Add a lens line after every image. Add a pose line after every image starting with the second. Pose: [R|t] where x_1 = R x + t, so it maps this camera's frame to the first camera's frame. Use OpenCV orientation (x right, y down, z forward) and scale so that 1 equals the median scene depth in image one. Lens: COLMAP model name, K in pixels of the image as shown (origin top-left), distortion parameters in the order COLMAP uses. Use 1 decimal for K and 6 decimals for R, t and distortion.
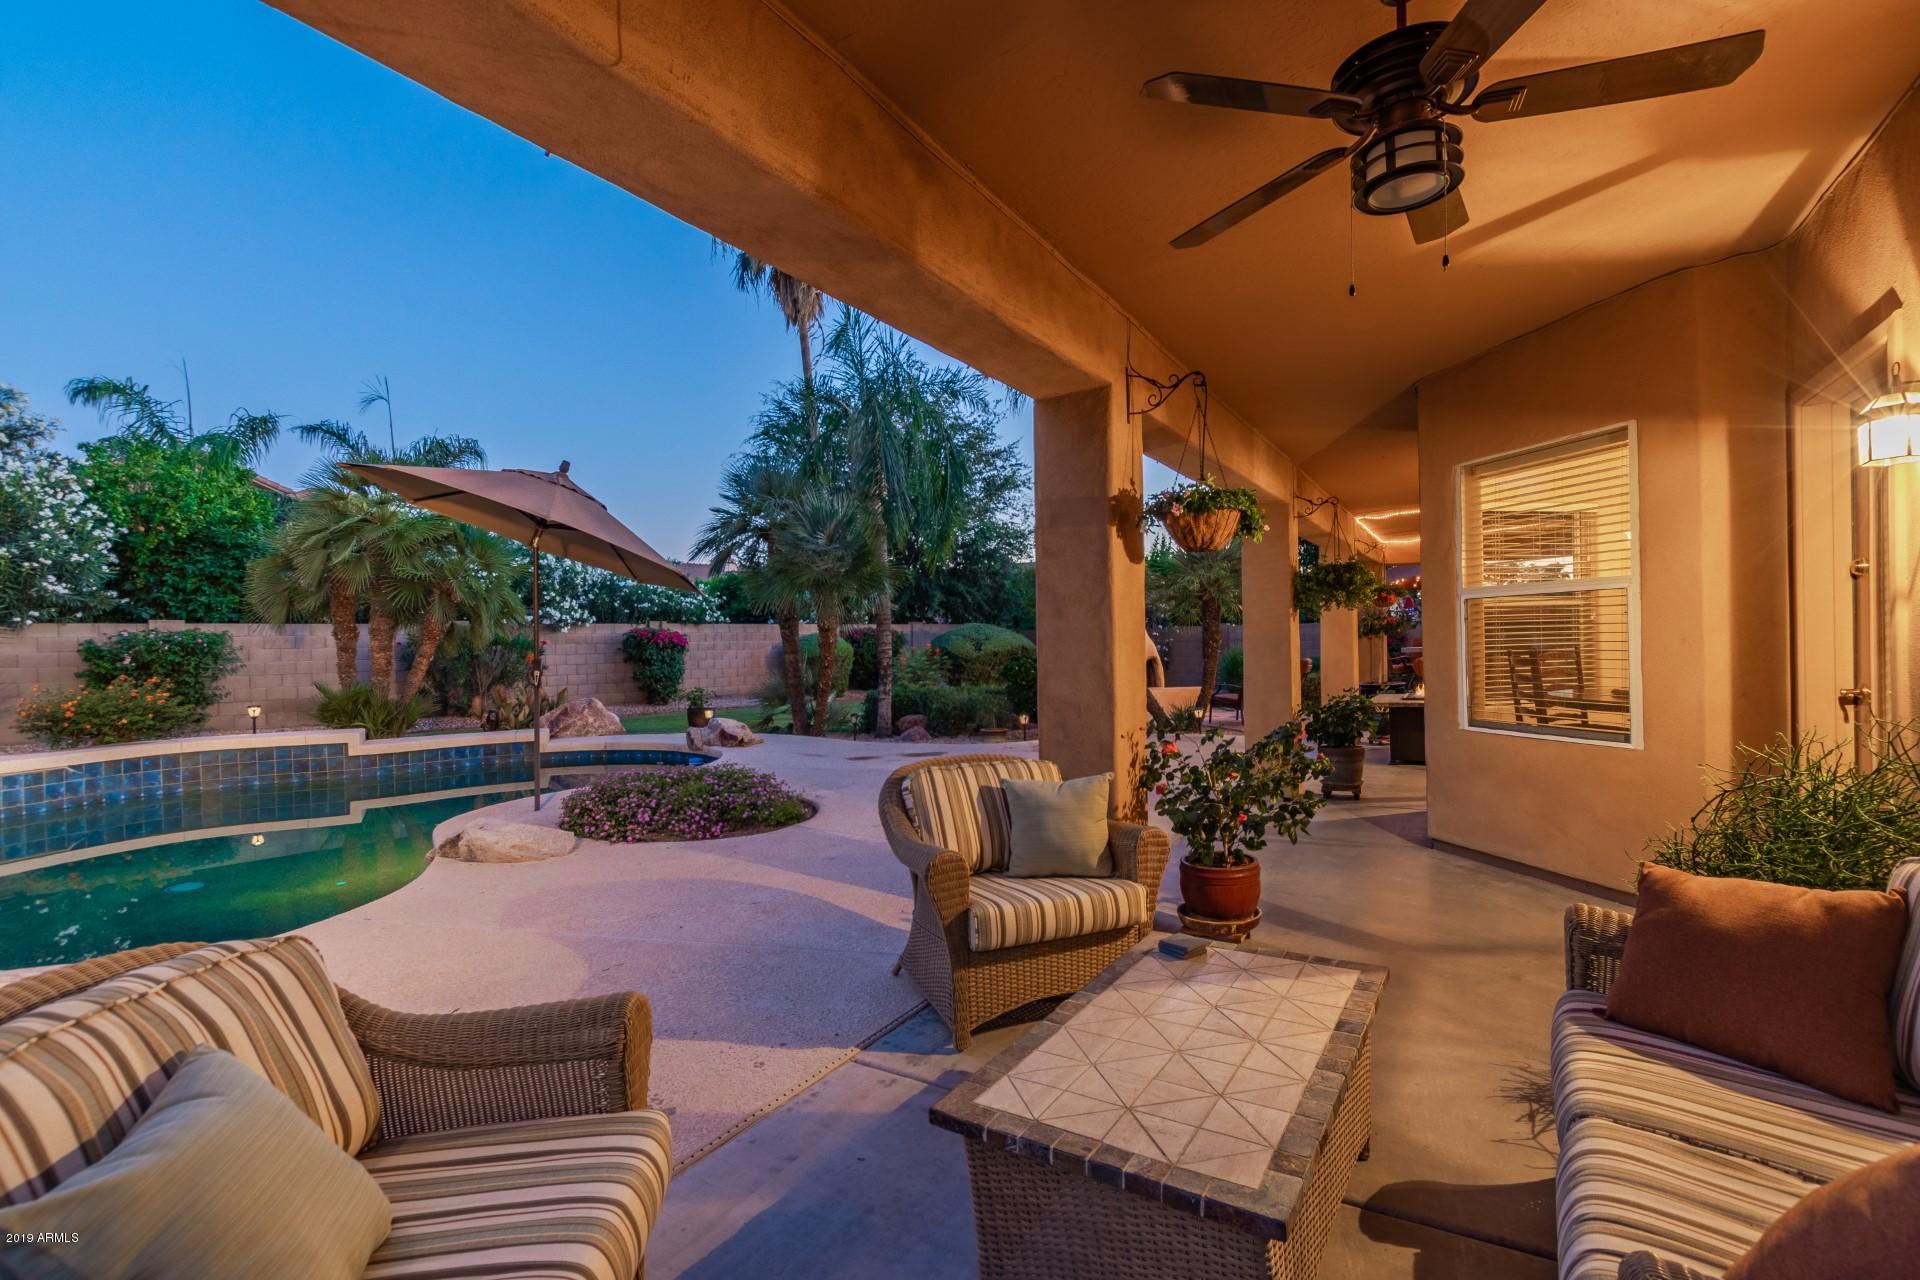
lens RADIAL K [[866.4, 0, 968.8], [0, 866.4, 653.7], [0, 0, 1]] dist [0.000453, -0.001621]
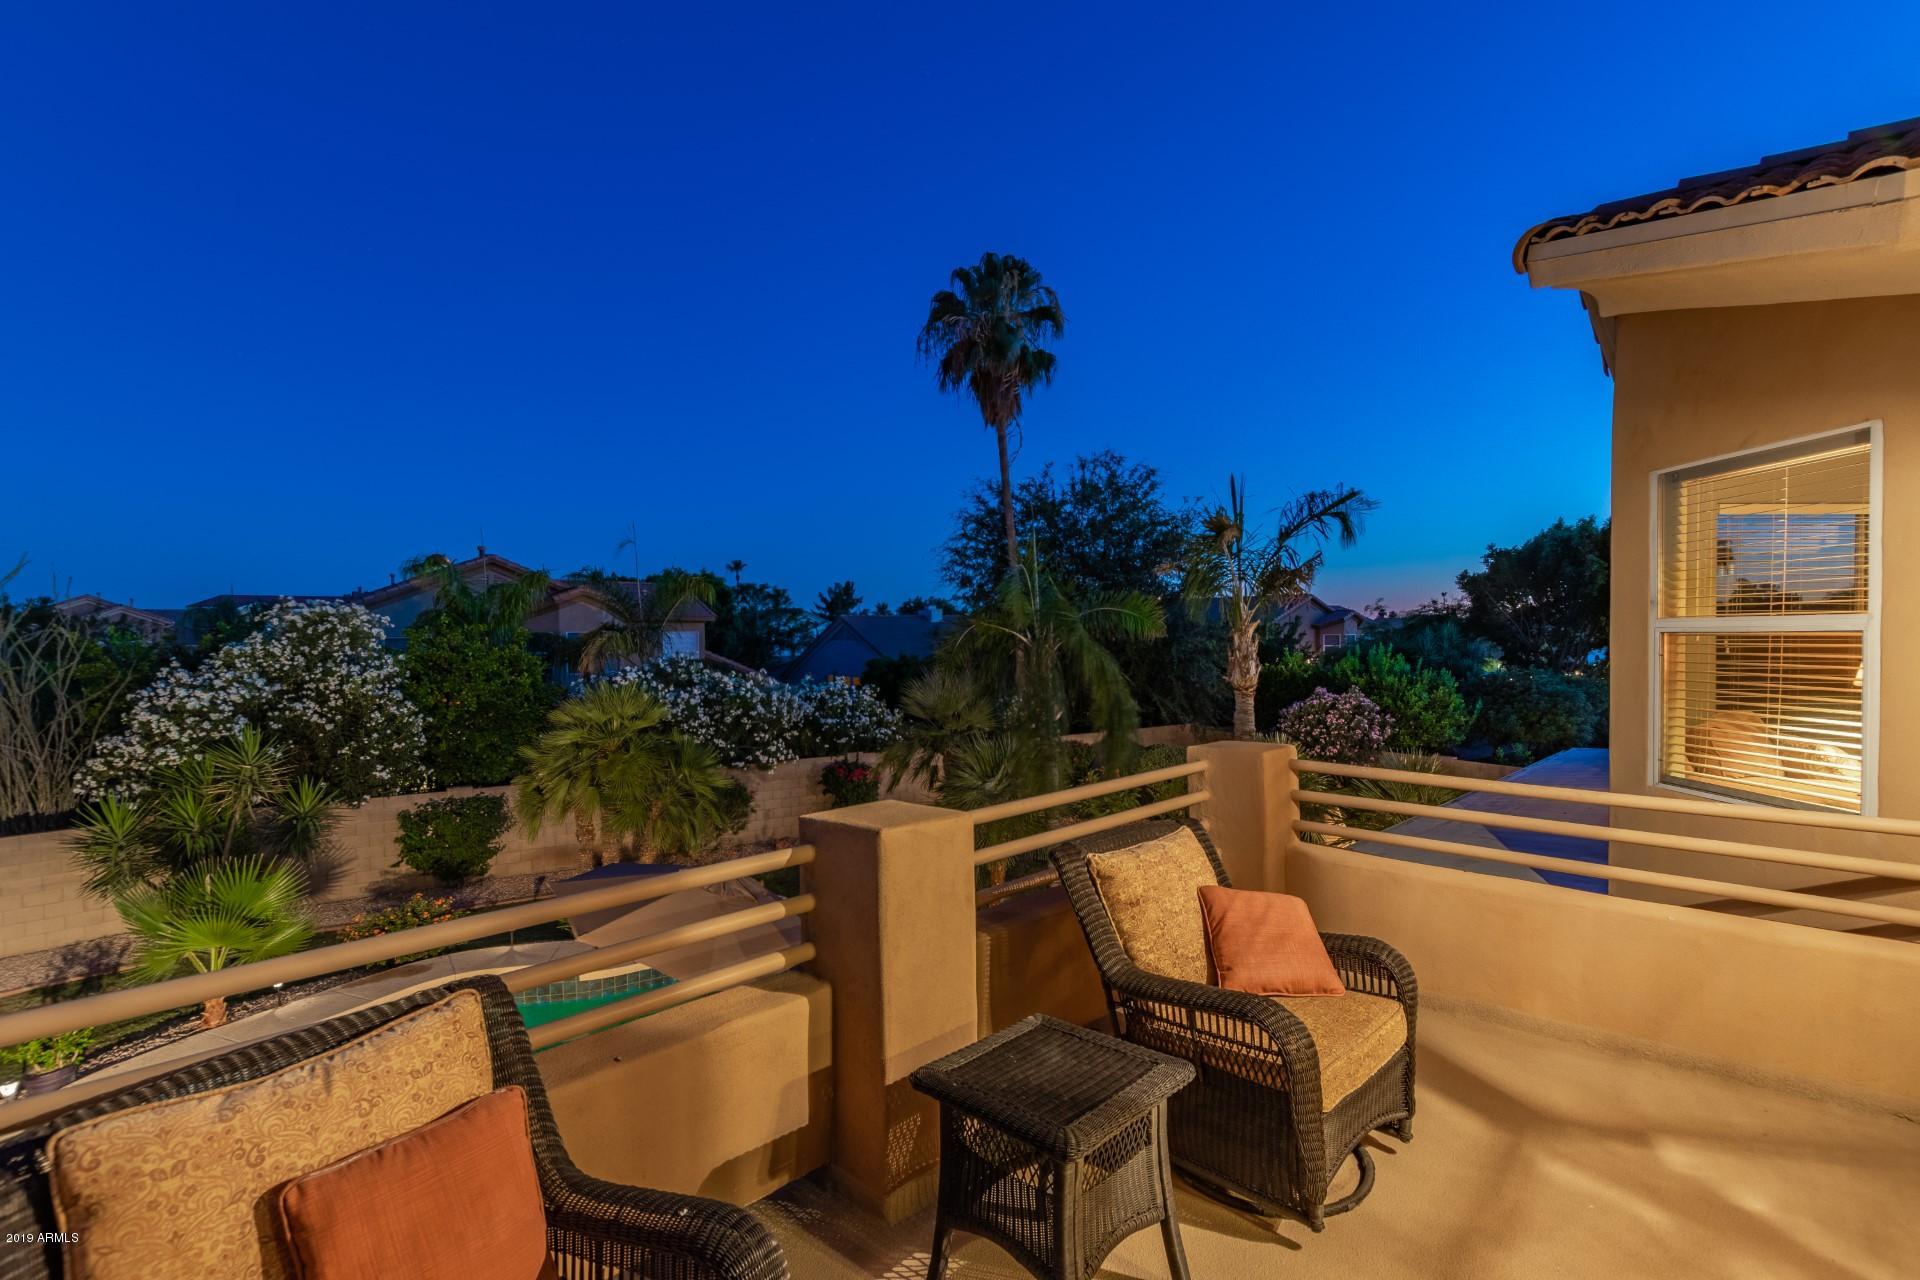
lens RADIAL K [[871.8, 0, 965.4], [0, 871.8, 647.8], [0, 0, 1]] dist [0.003325, -0.001579]
pose [[0.970066, 0.017679, -0.242199, 0.040983], [-0.016678, 0.999842, 0.006181, -0.262610], [0.242269, -0.001957, 0.970207, 0.000880]]
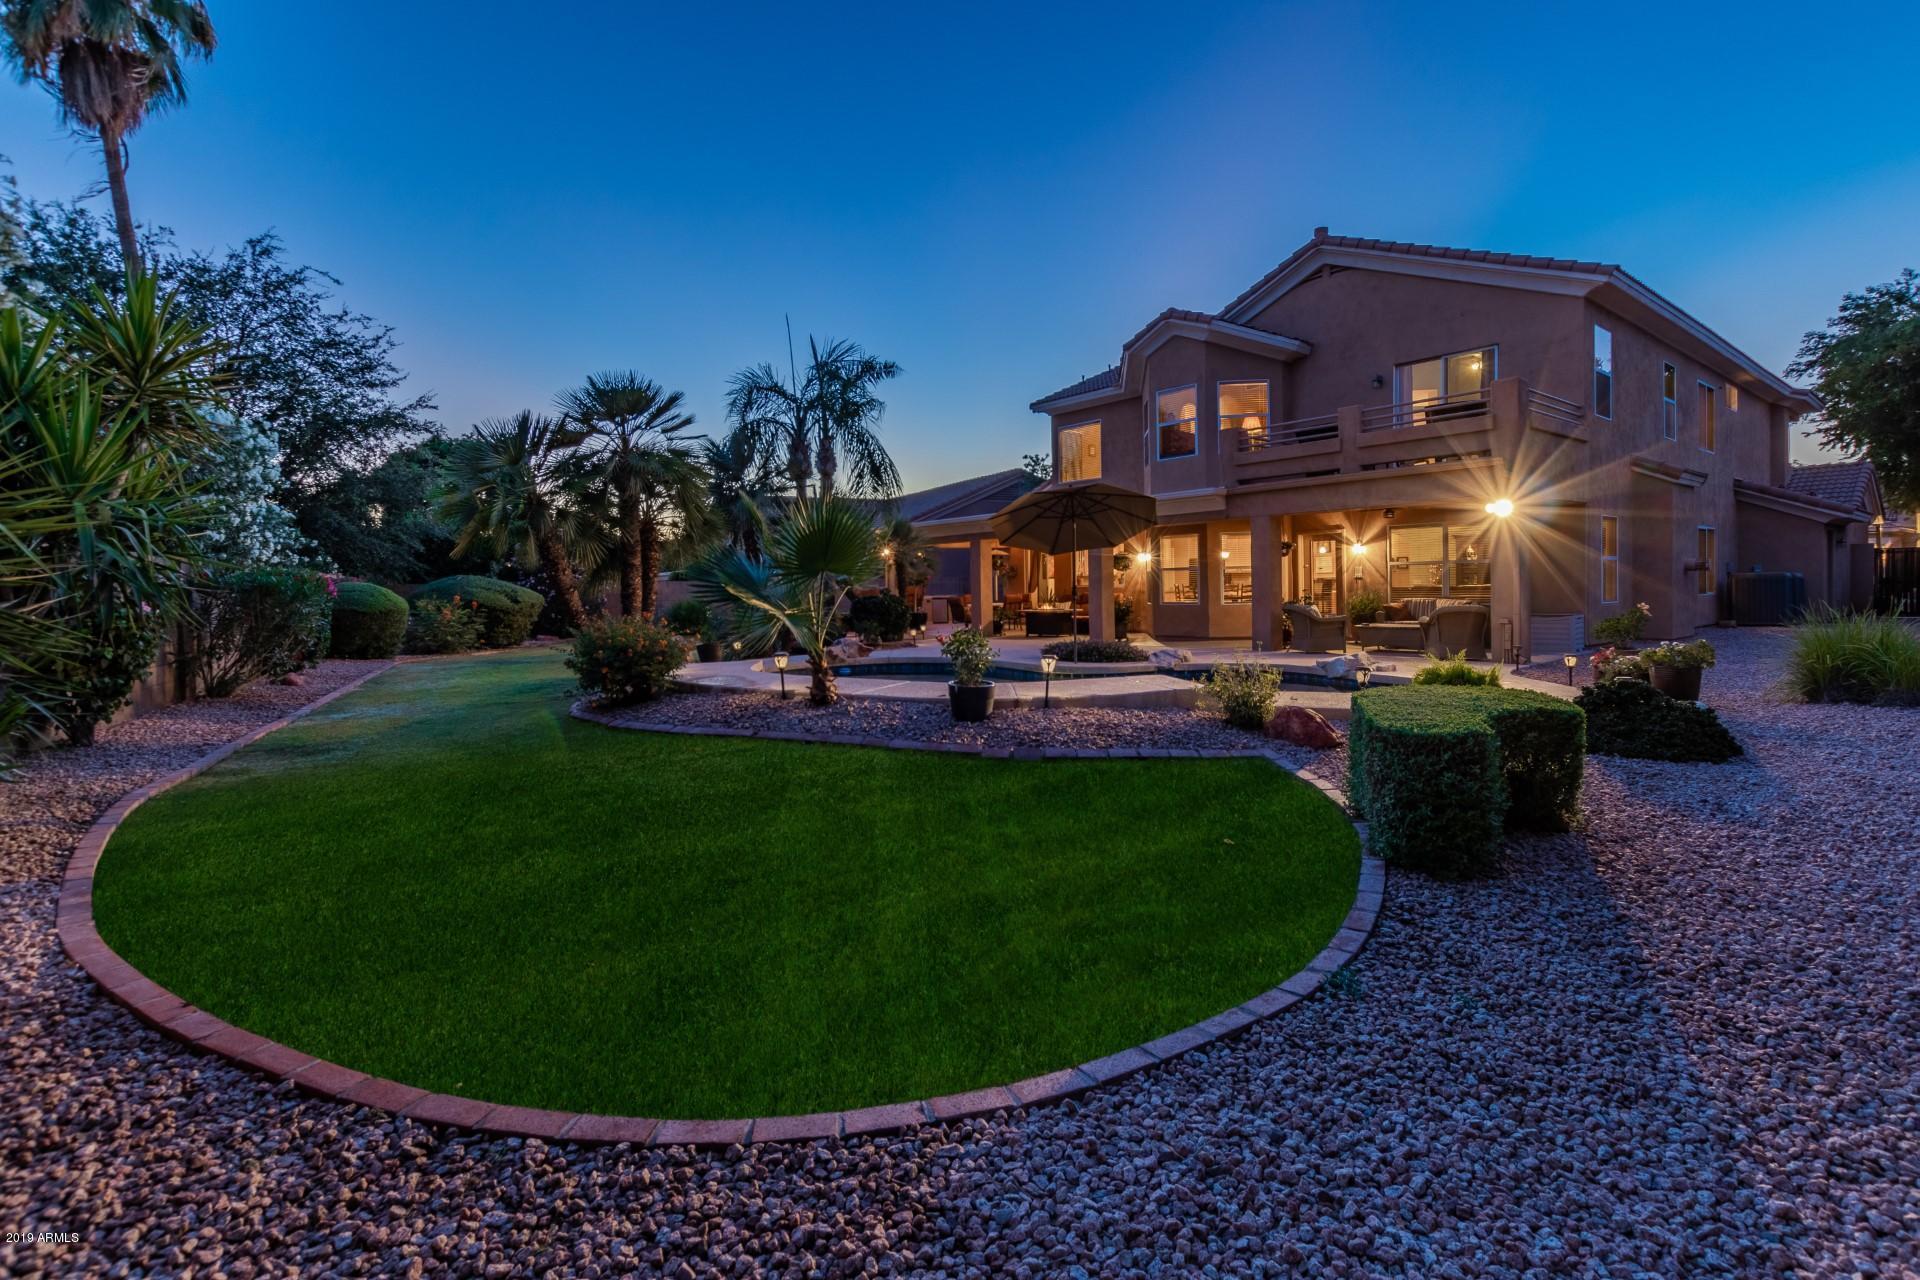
lens RADIAL K [[884.7, 0, 961.6], [0, 884.7, 608.9], [0, 0, 1]] dist [0.002816, -0.000283]
pose [[0.351621, -0.017590, 0.935977, -1.292771], [0.030884, 0.999497, 0.007181, 0.019676], [-0.935633, 0.026382, 0.351988, 0.281972]]
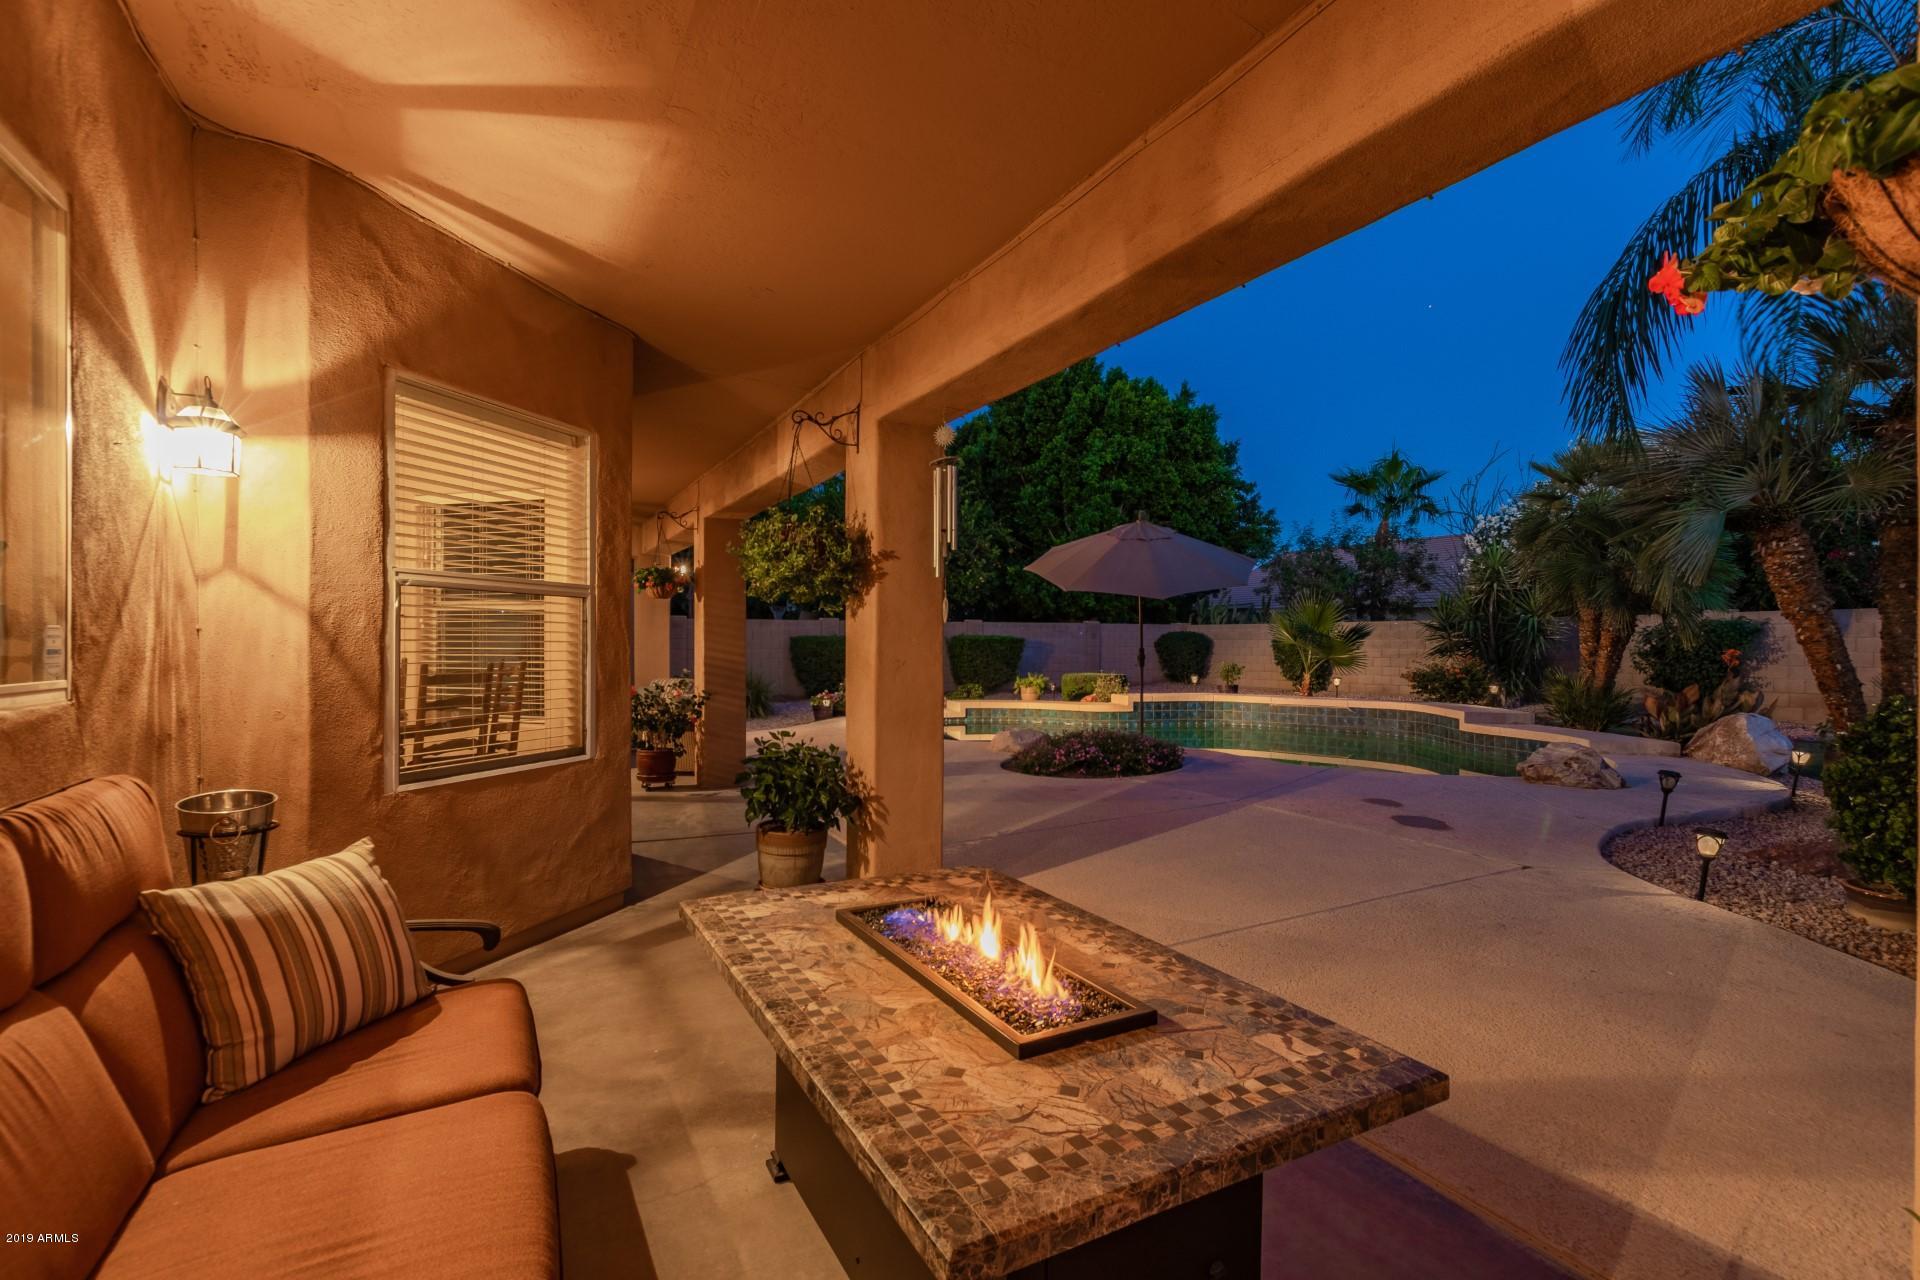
lens RADIAL K [[875.5, 0, 962.6], [0, 875.5, 650.2], [0, 0, 1]] dist [0.002430, 0.000910]
pose [[-0.518753, 0.025204, -0.854553, 0.500640], [-0.005146, 0.999455, 0.032601, -0.019882], [0.854909, 0.021309, -0.518340, 0.801233]]
